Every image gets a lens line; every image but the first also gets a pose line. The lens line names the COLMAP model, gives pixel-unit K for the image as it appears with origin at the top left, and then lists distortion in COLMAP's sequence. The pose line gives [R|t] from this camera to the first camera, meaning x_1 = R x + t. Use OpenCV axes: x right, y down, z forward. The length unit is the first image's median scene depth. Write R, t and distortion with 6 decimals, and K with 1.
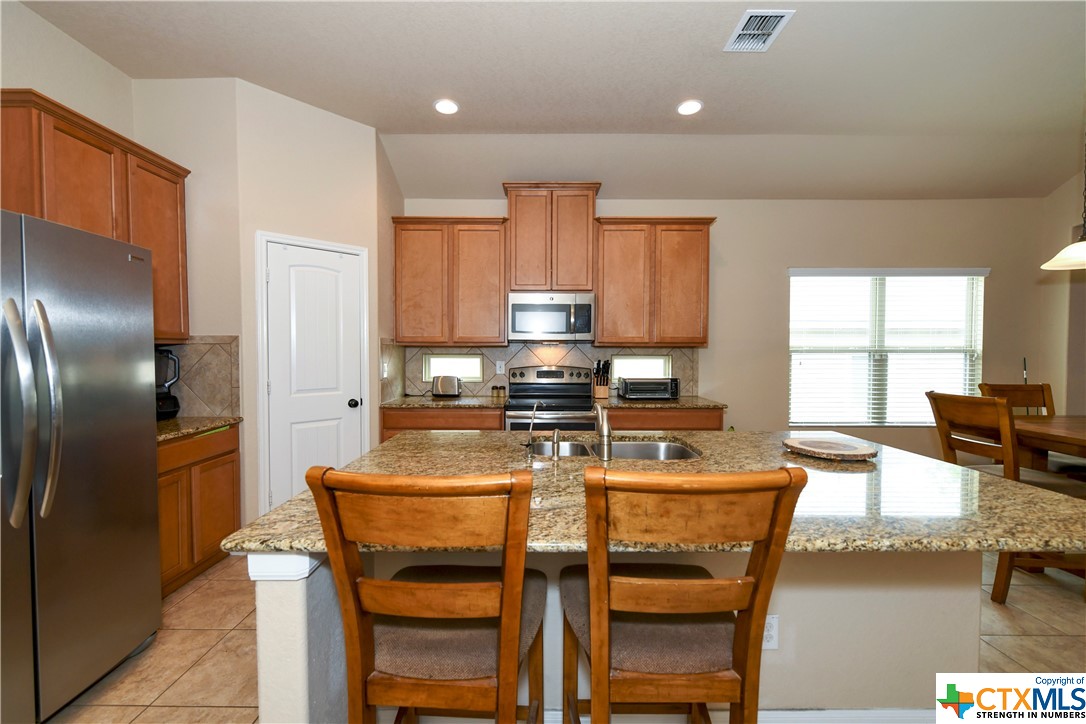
lens RADIAL K [[430.6, 0, 538.0], [0, 430.6, 364.1], [0, 0, 1]] dist [-0.000872, 0.000523]
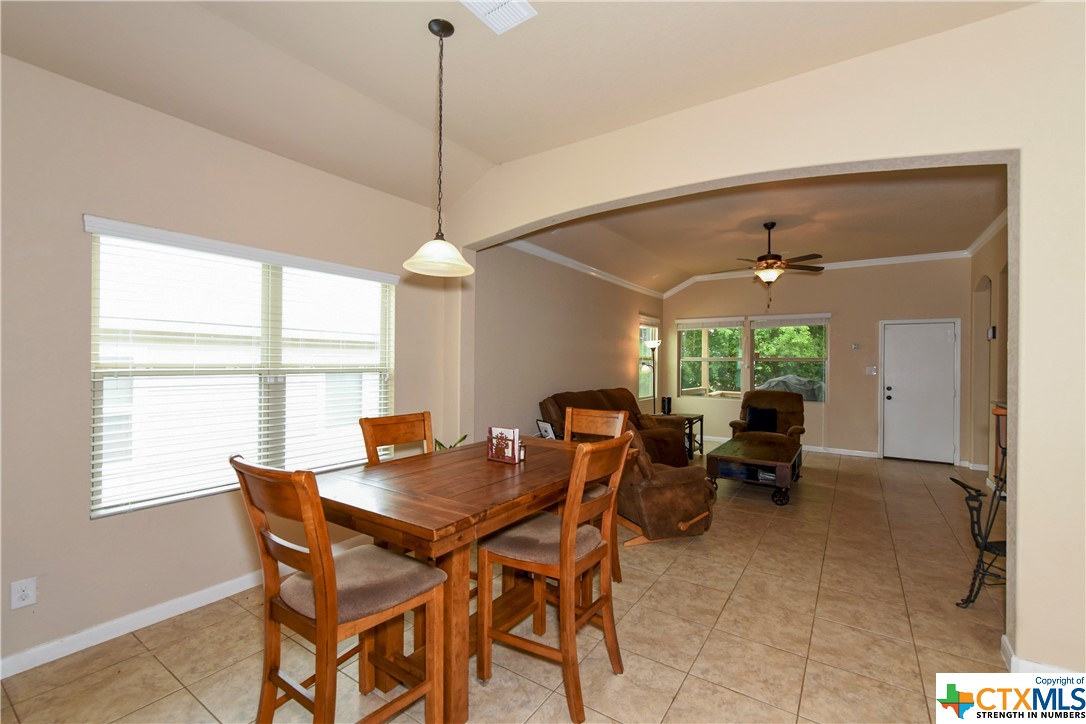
lens RADIAL K [[465.0, 0, 546.9], [0, 465.0, 360.4], [0, 0, 1]] dist [0.007281, -0.000115]
pose [[0.549974, 0.008437, 0.835139, 0.436188], [0.020877, 0.999498, -0.023846, -0.022816], [-0.834921, 0.030550, 0.549521, 0.240688]]
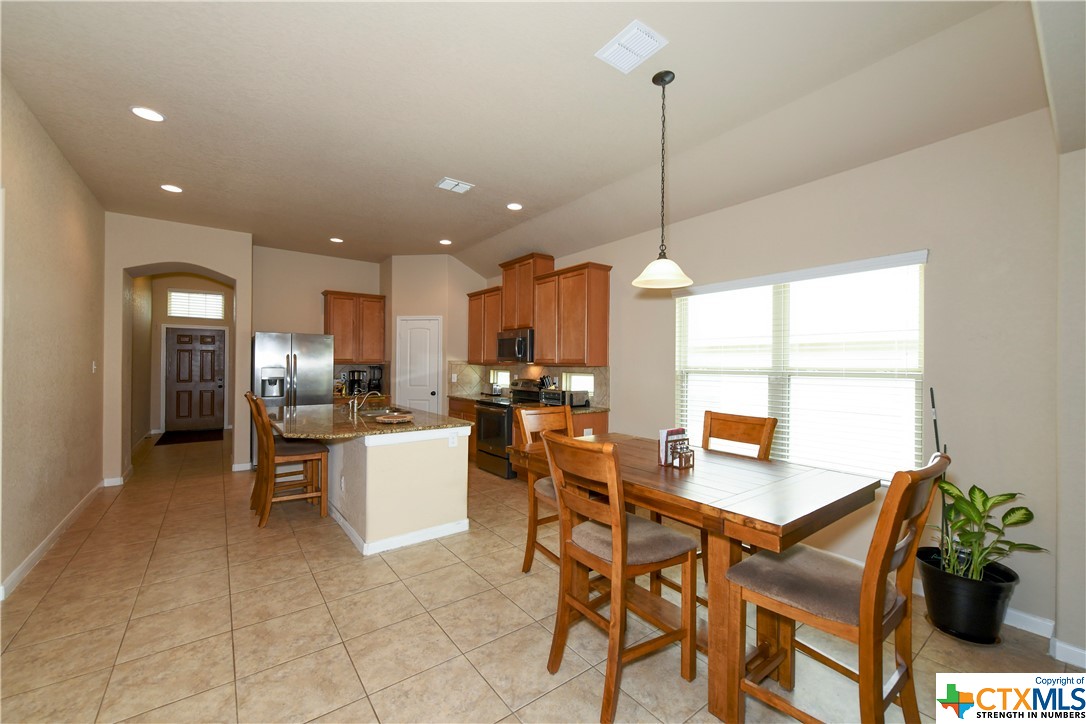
lens RADIAL K [[430.6, 0, 544.3], [0, 430.6, 358.9], [0, 0, 1]] dist [-0.000872, 0.000523]
pose [[0.607246, -0.006276, -0.794489, 1.240363], [-0.032497, 0.998936, -0.032729, -0.017143], [0.793849, 0.045693, 0.606396, 0.154702]]
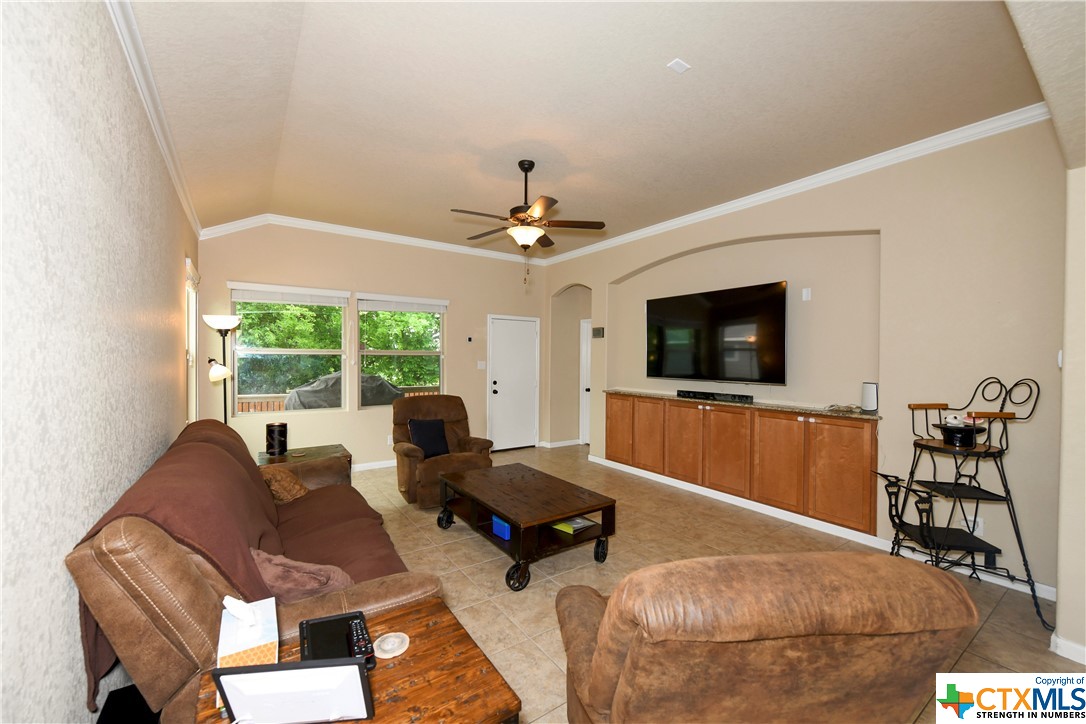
lens RADIAL K [[430.6, 0, 547.4], [0, 430.6, 361.3], [0, 0, 1]] dist [-0.000872, 0.000523]
pose [[-0.579600, -0.014599, 0.814770, 1.189838], [0.019229, 0.999316, 0.031585, -0.061239], [-0.814674, 0.033974, -0.578923, 0.935369]]
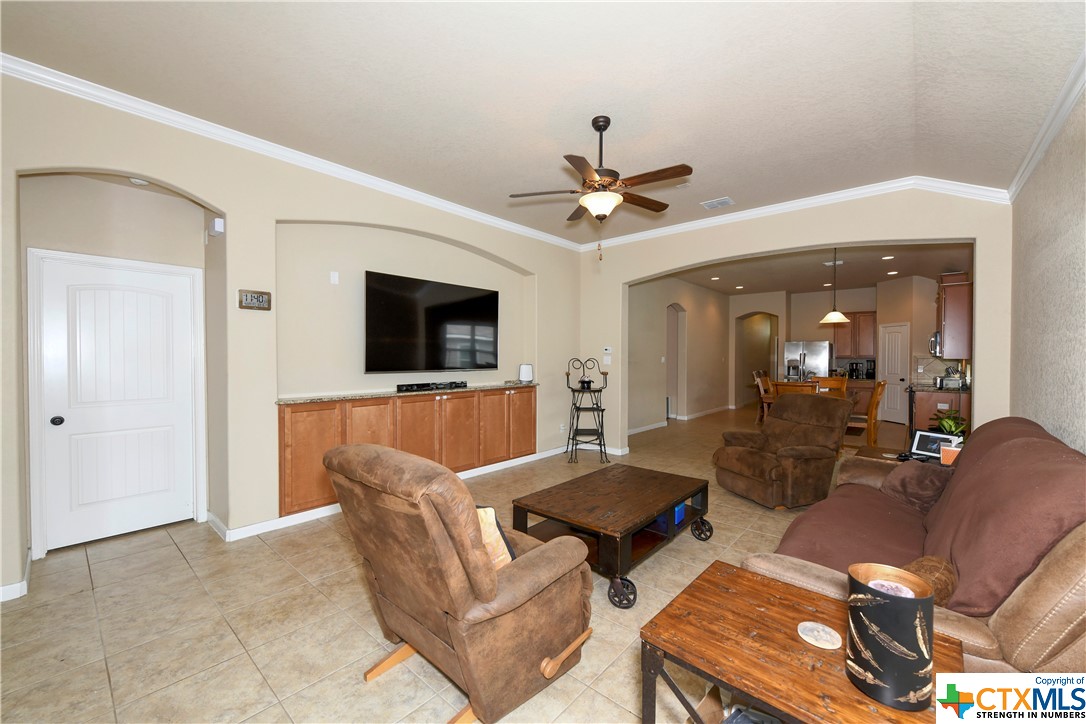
lens RADIAL K [[430.6, 0, 541.2], [0, 430.6, 365.0], [0, 0, 1]] dist [-0.000872, 0.000523]
pose [[-0.657021, 0.009261, -0.753816, 2.610215], [-0.029855, 0.998820, 0.038292, -0.032762], [0.753281, 0.047664, -0.655969, 0.886574]]
